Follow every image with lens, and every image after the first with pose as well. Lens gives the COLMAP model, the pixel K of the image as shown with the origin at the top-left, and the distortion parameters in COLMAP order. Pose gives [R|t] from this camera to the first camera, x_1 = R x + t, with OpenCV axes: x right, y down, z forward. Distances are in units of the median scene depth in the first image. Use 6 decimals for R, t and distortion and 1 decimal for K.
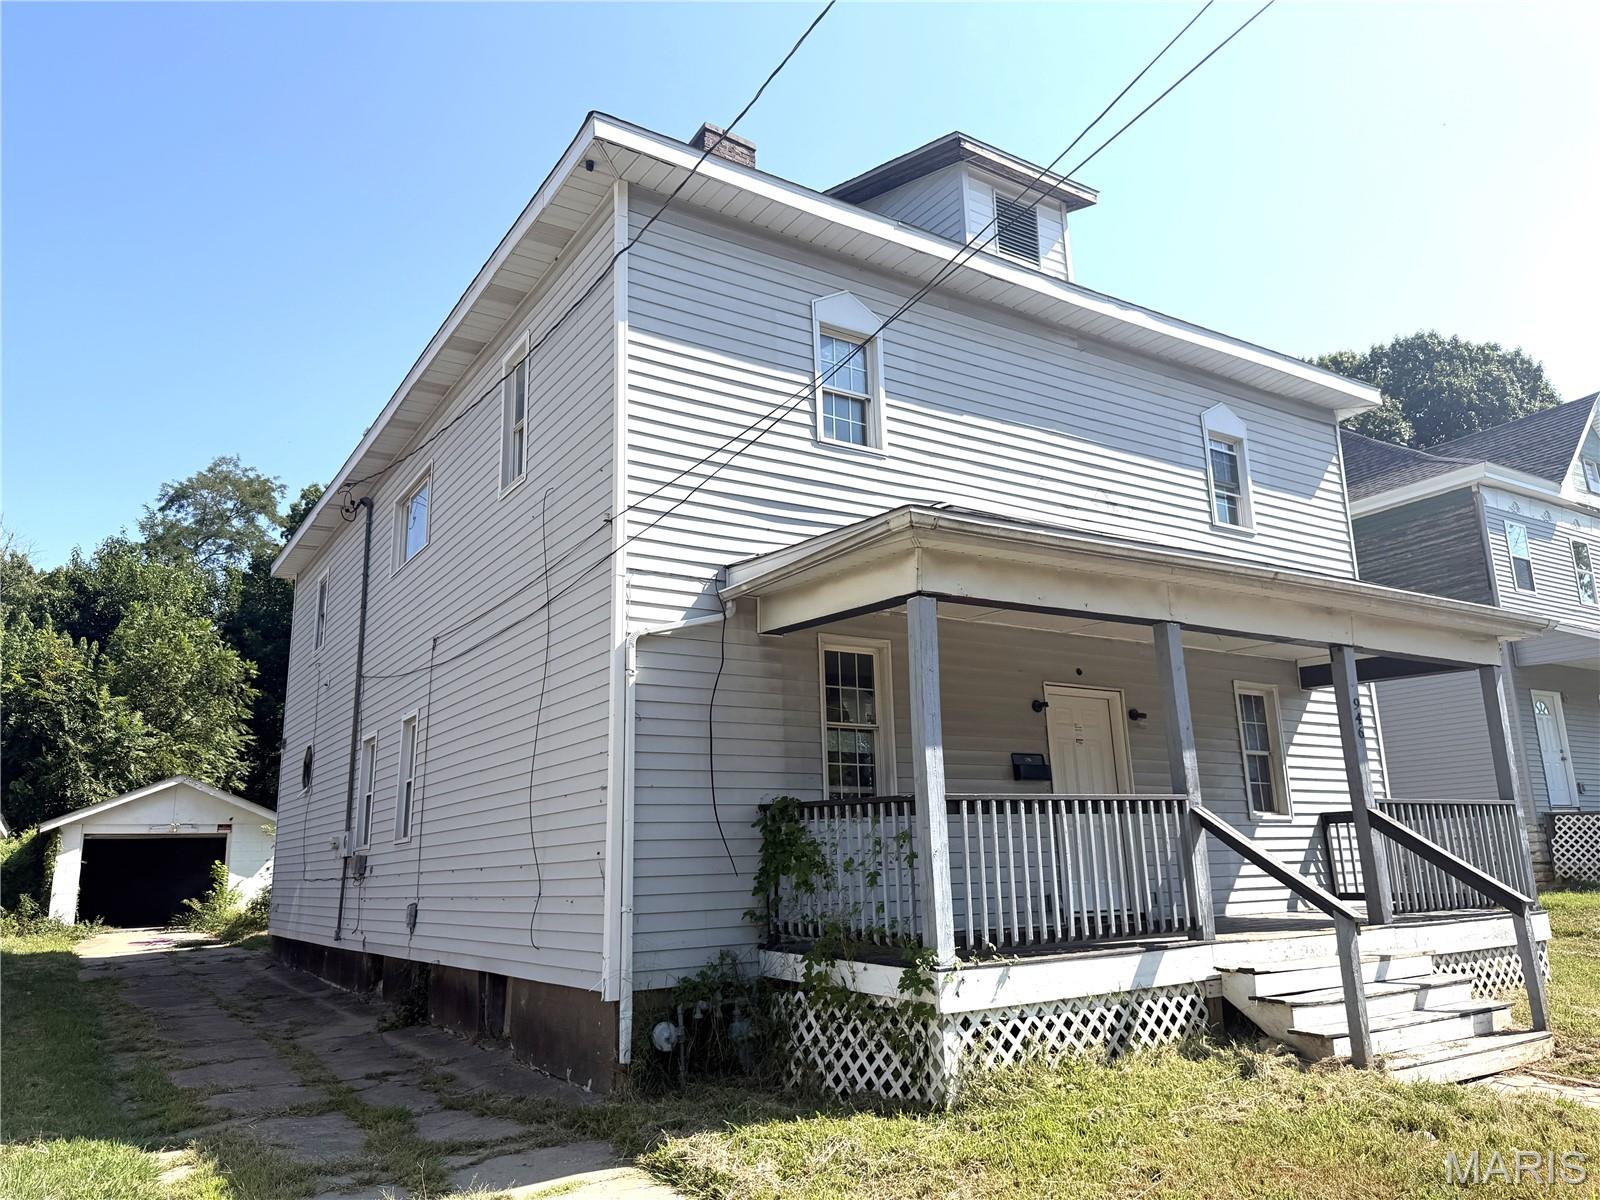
lens RADIAL K [[1148.0, 0, 797.3], [0, 1148.0, 602.2], [0, 0, 1]] dist [-0.047039, -0.010845]
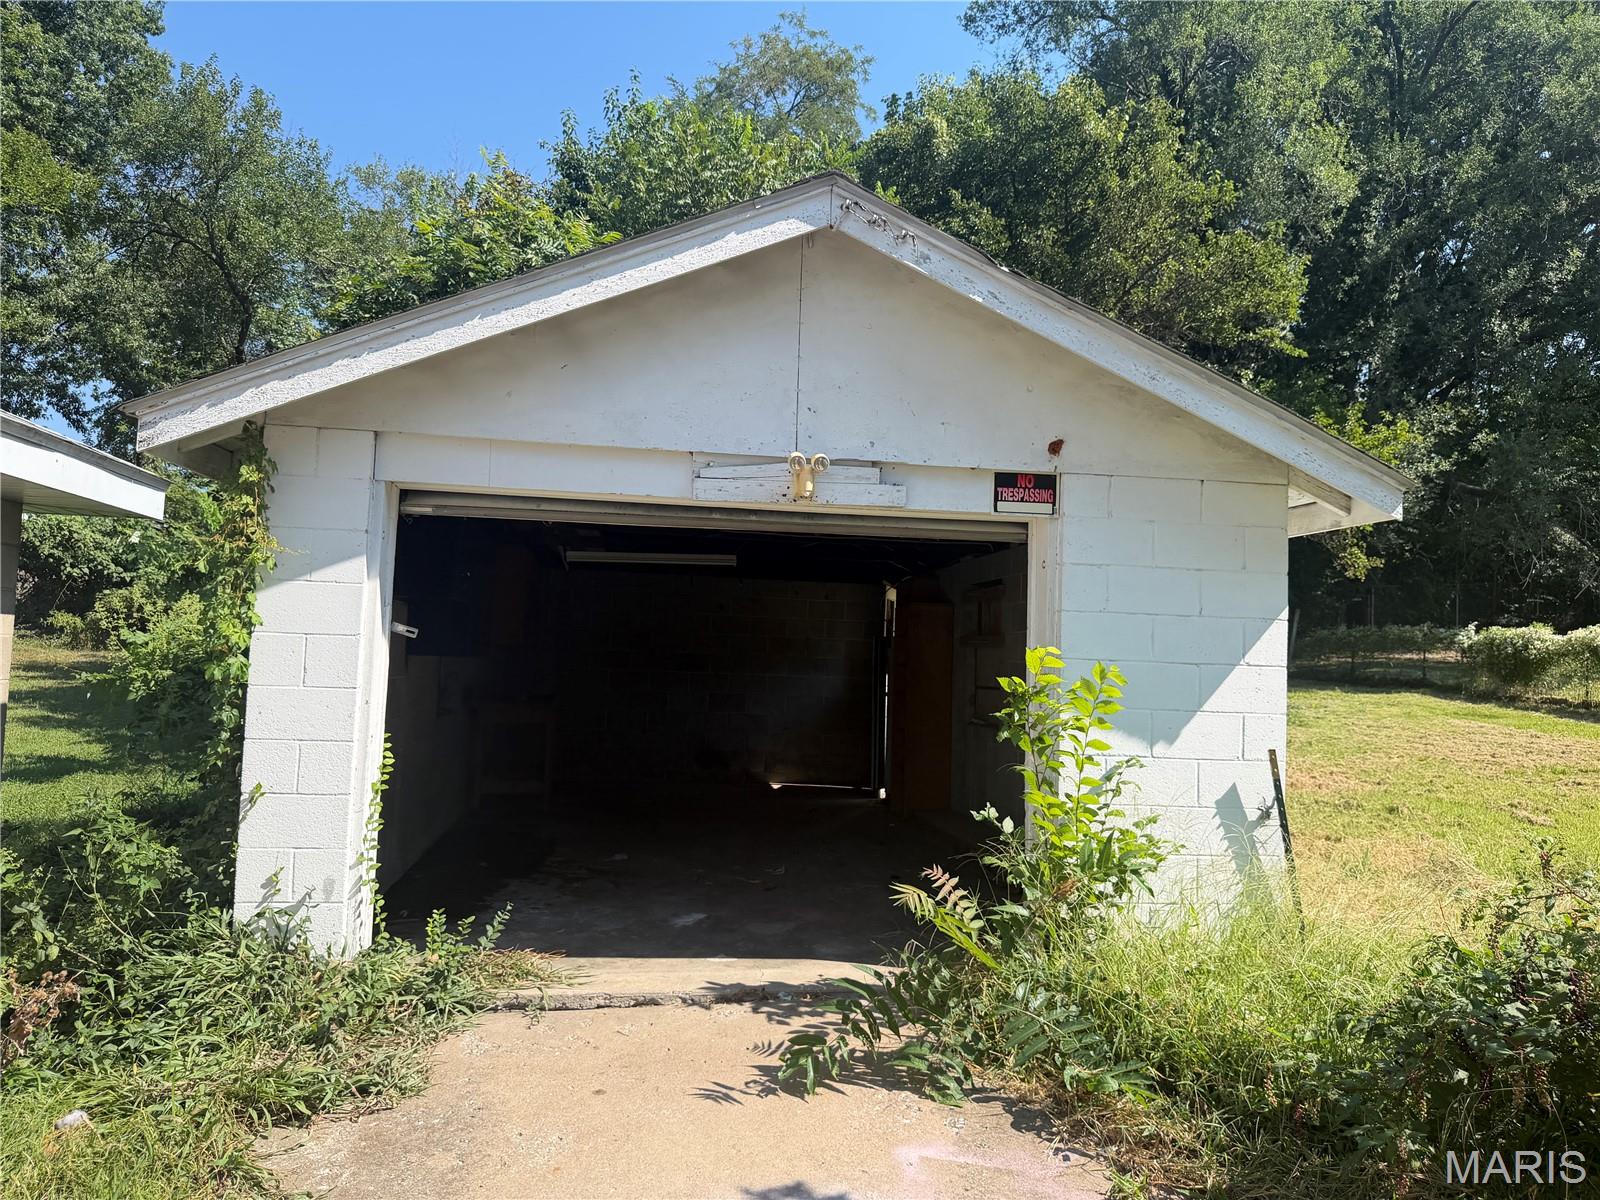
lens RADIAL K [[1148.0, 0, 800.3], [0, 1148.0, 598.2], [0, 0, 1]] dist [-0.047039, -0.010845]
pose [[0.906517, 0.041044, -0.420170, -0.404733], [0.039458, 0.982669, 0.181122, 0.159473], [0.420322, -0.180769, 0.889186, 0.707275]]
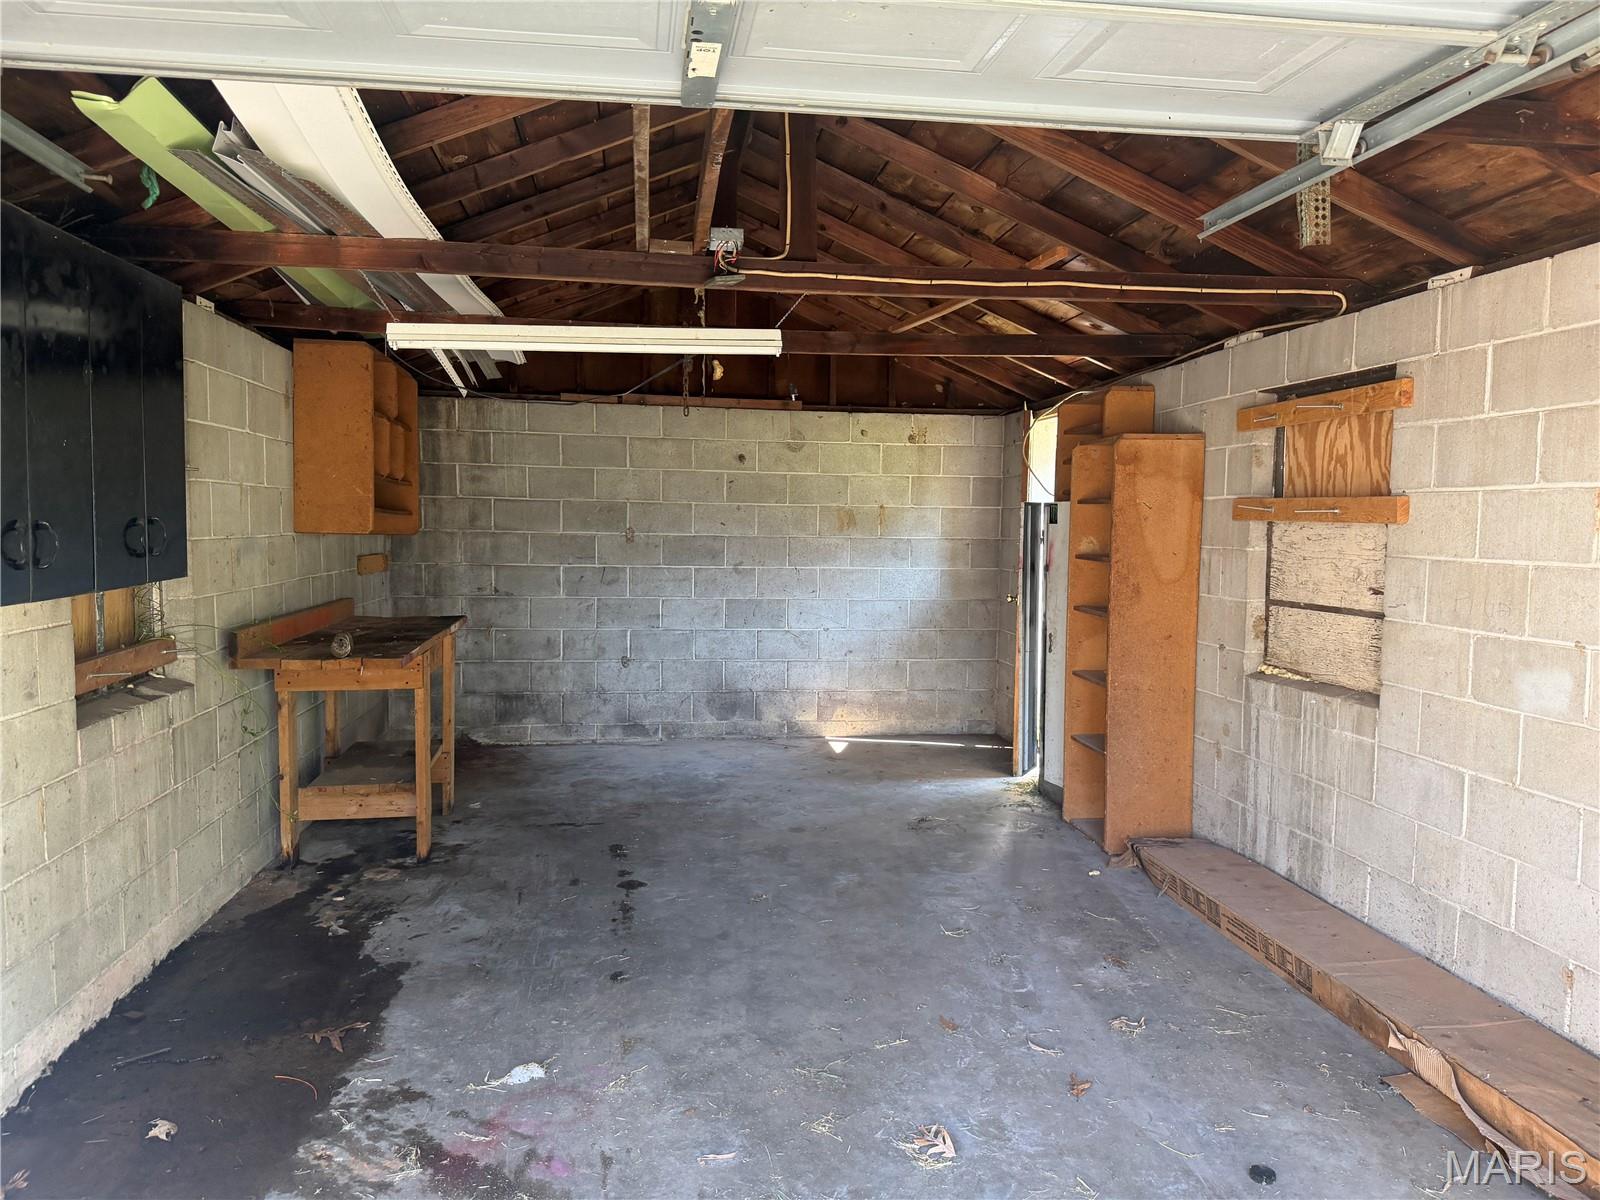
lens RADIAL K [[1148.0, 0, 799.9], [0, 1148.0, 597.9], [0, 0, 1]] dist [-0.047039, -0.010845]
pose [[0.903342, 0.066003, -0.423811, -0.451819], [0.069387, 0.952587, 0.296249, 0.178649], [0.423270, -0.297021, 0.855932, 0.788567]]
